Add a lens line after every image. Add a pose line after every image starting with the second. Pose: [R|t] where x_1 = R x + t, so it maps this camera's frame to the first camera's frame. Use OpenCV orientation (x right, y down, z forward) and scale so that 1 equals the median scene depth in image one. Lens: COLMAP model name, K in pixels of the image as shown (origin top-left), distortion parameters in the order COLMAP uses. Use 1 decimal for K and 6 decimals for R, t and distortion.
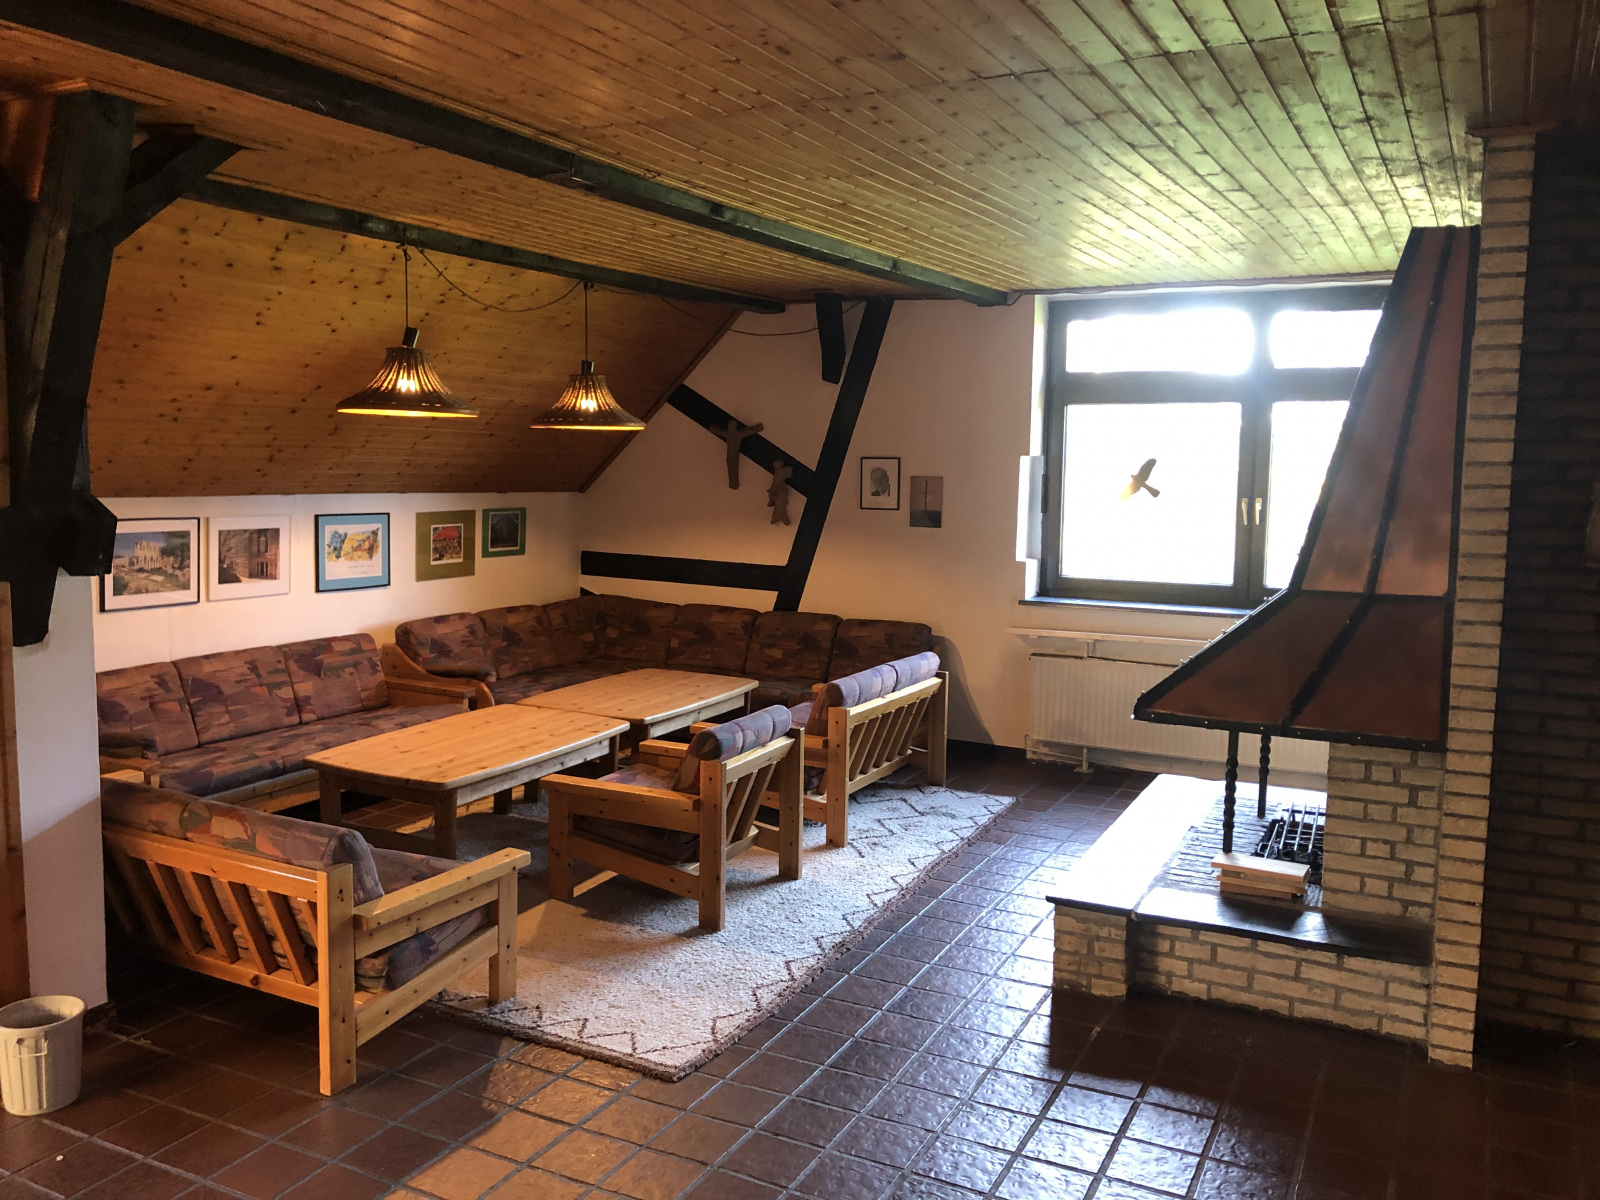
lens RADIAL K [[1319.7, 0, 789.3], [0, 1319.7, 591.5], [0, 0, 1]] dist [0.070995, -0.085705]
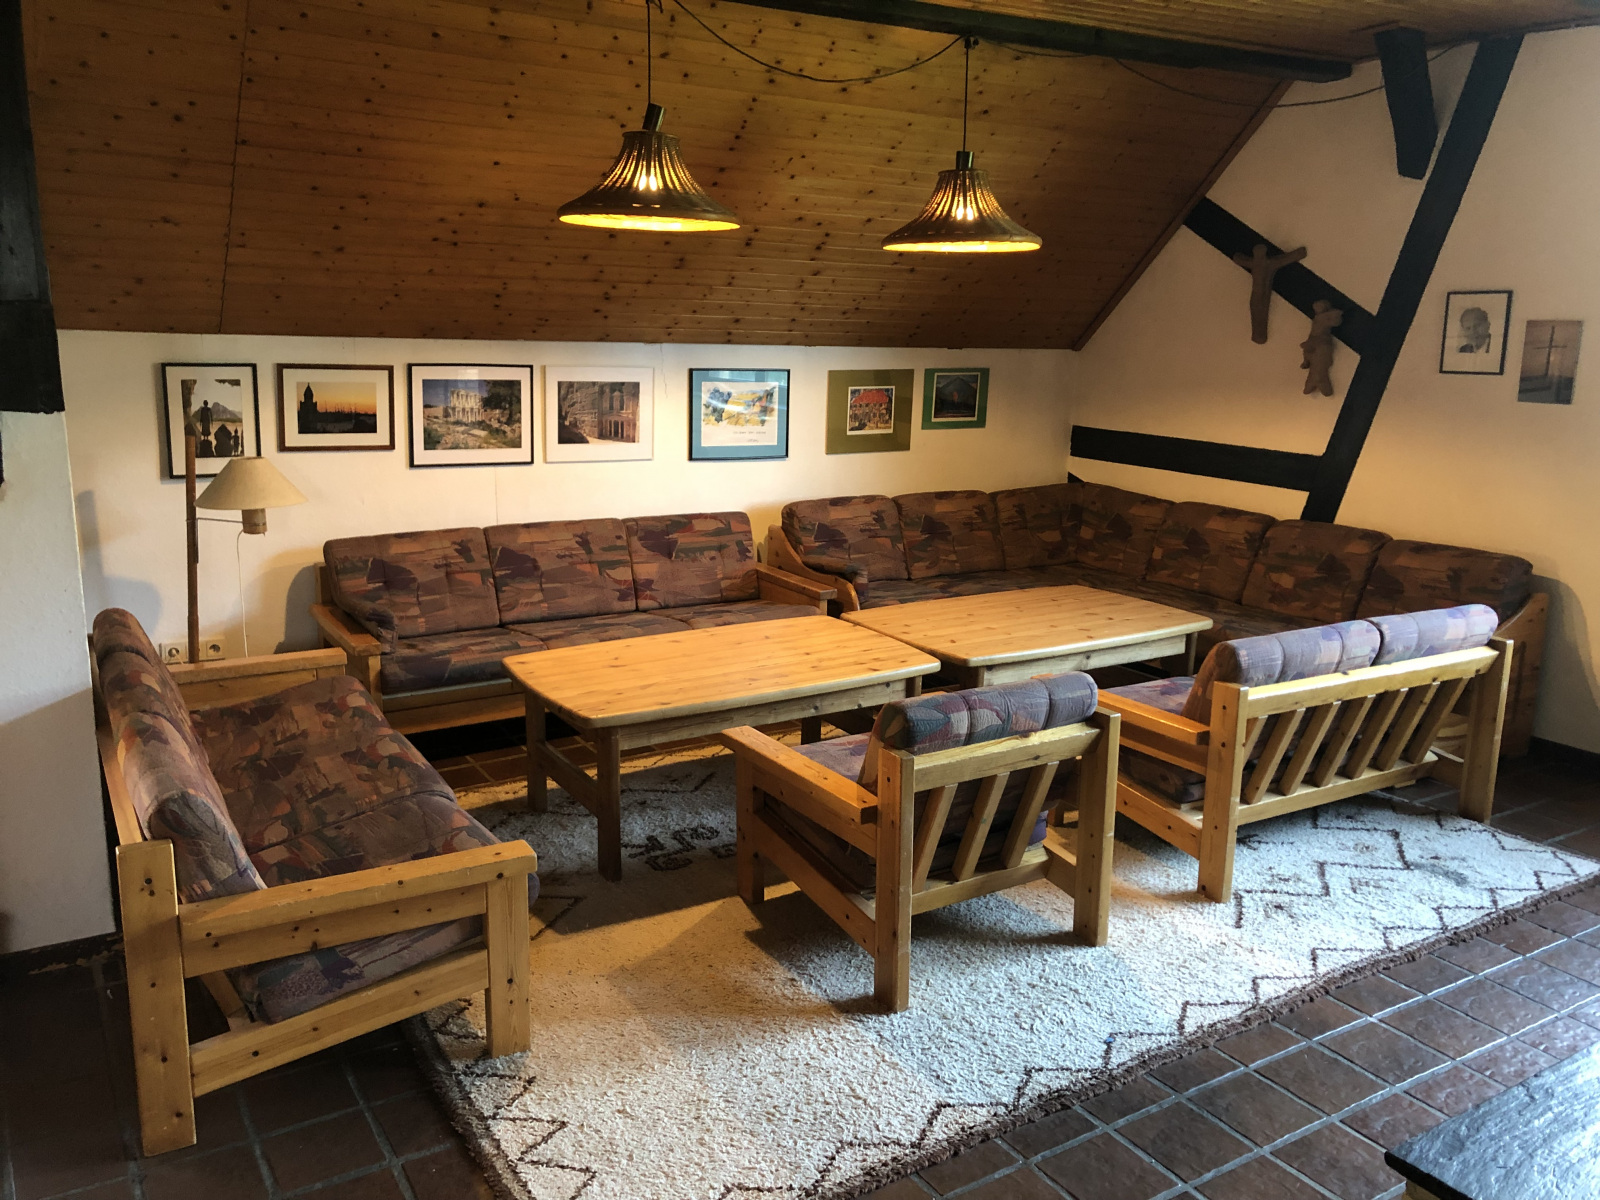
lens RADIAL K [[1319.7, 0, 802.0], [0, 1319.7, 593.8], [0, 0, 1]] dist [0.070995, -0.085705]
pose [[0.855932, 0.101225, -0.507084, 0.160016], [-0.054964, 0.992907, 0.105430, -0.008063], [0.514159, -0.062369, 0.855424, 0.326328]]
